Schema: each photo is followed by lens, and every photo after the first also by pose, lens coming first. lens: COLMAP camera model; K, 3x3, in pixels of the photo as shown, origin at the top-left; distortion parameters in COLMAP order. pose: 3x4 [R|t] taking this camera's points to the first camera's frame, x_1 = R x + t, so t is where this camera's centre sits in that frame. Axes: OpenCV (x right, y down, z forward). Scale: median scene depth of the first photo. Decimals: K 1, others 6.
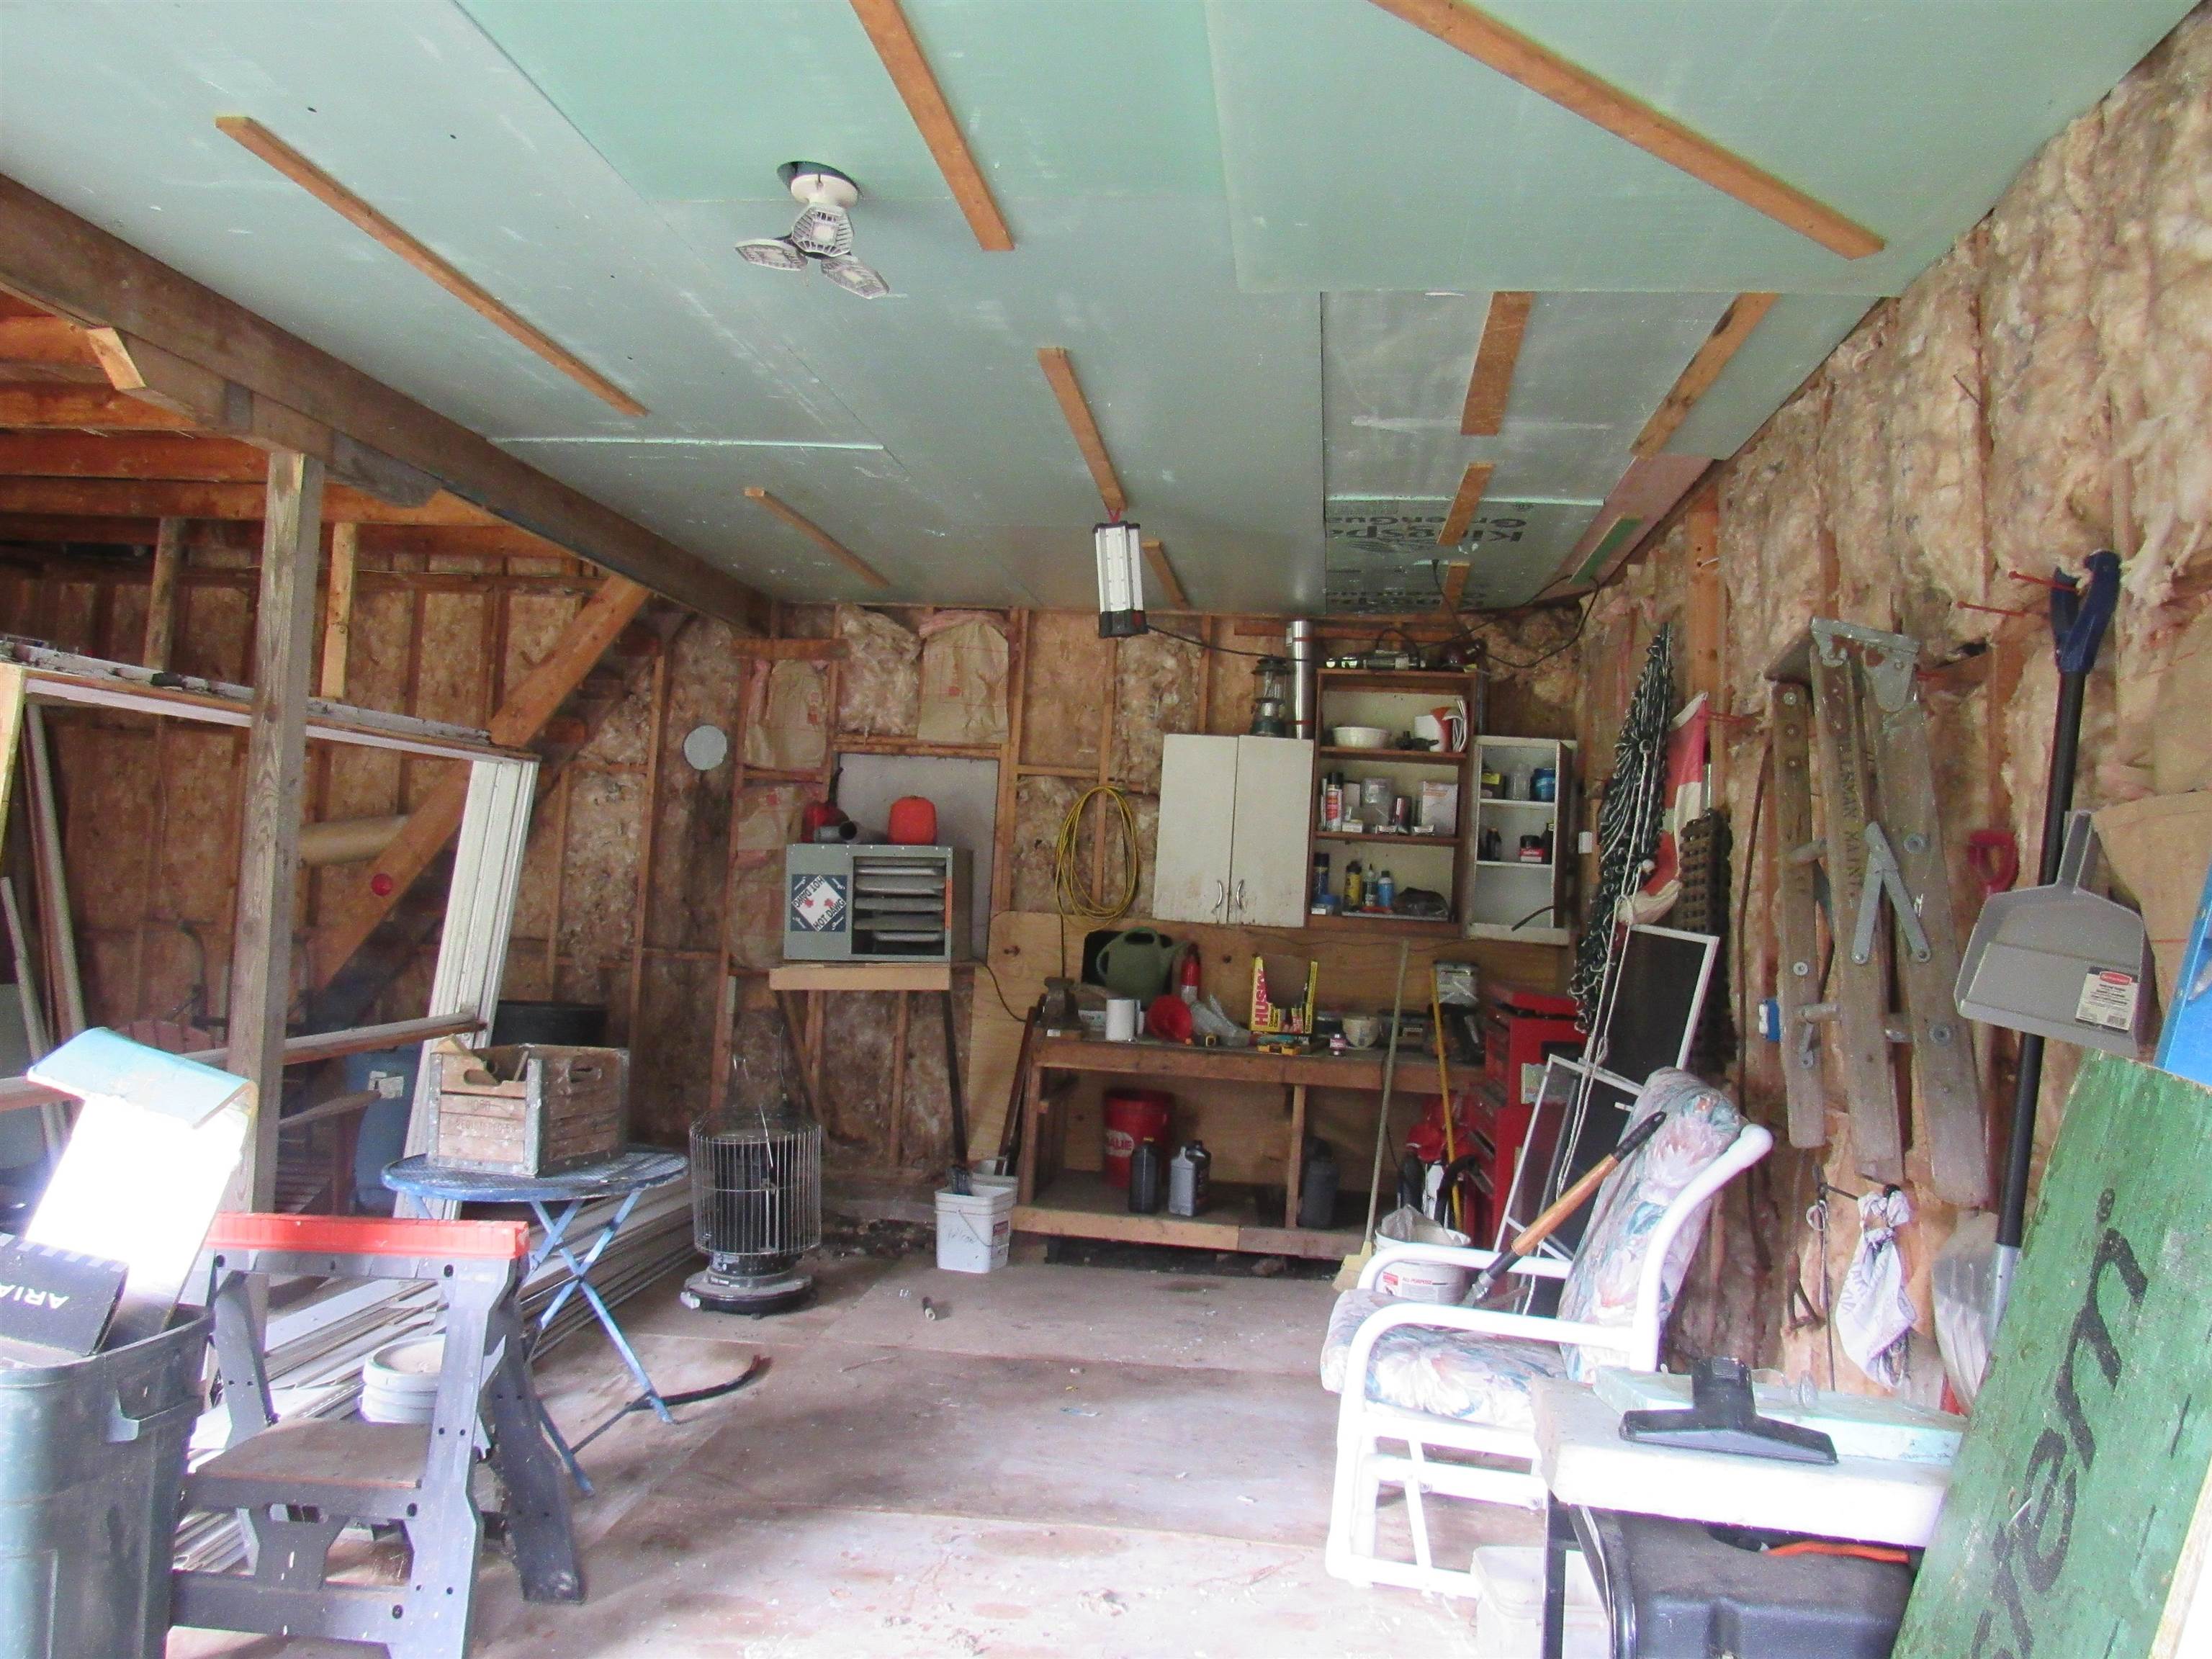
lens RADIAL K [[1581.5, 0, 1116.7], [0, 1581.5, 828.7], [0, 0, 1]] dist [-0.031990, 0.001599]
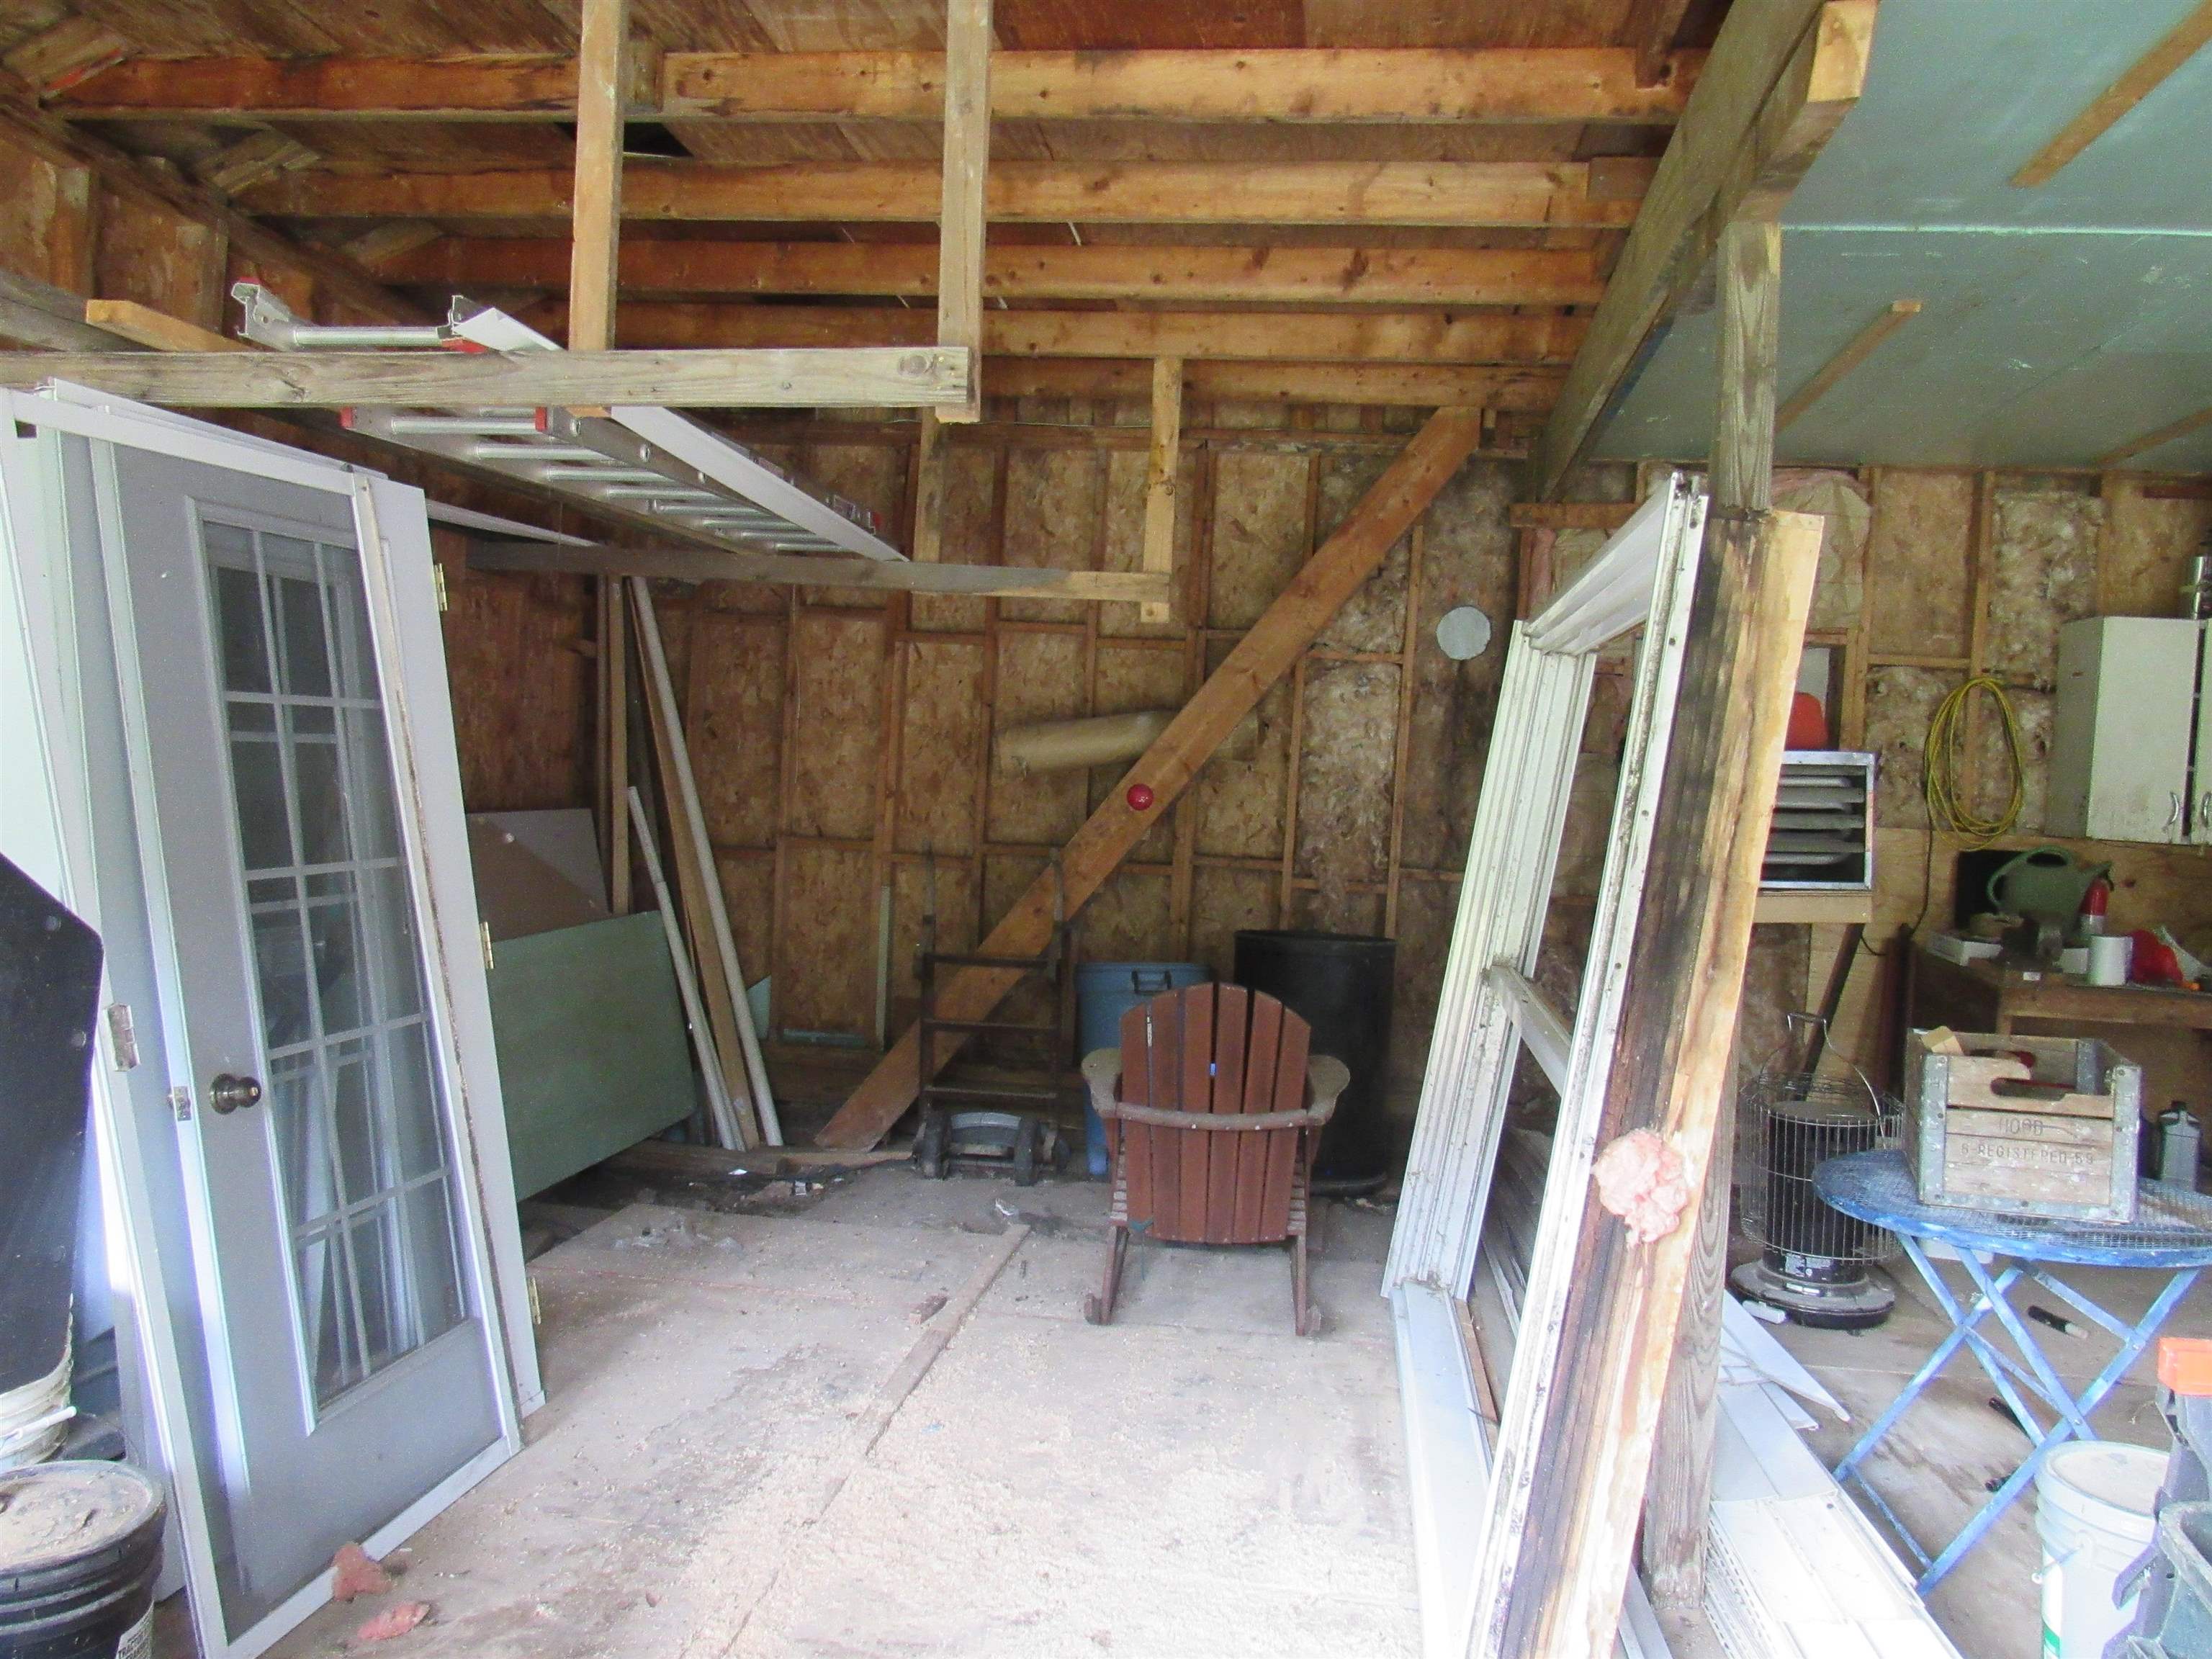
lens RADIAL K [[1581.5, 0, 1097.9], [0, 1581.5, 826.9], [0, 0, 1]] dist [-0.031990, 0.001599]
pose [[0.999405, -0.000349, -0.034494, -0.444494], [0.002870, 0.997324, 0.073056, -0.010314], [0.034376, -0.073111, 0.996731, 0.144228]]
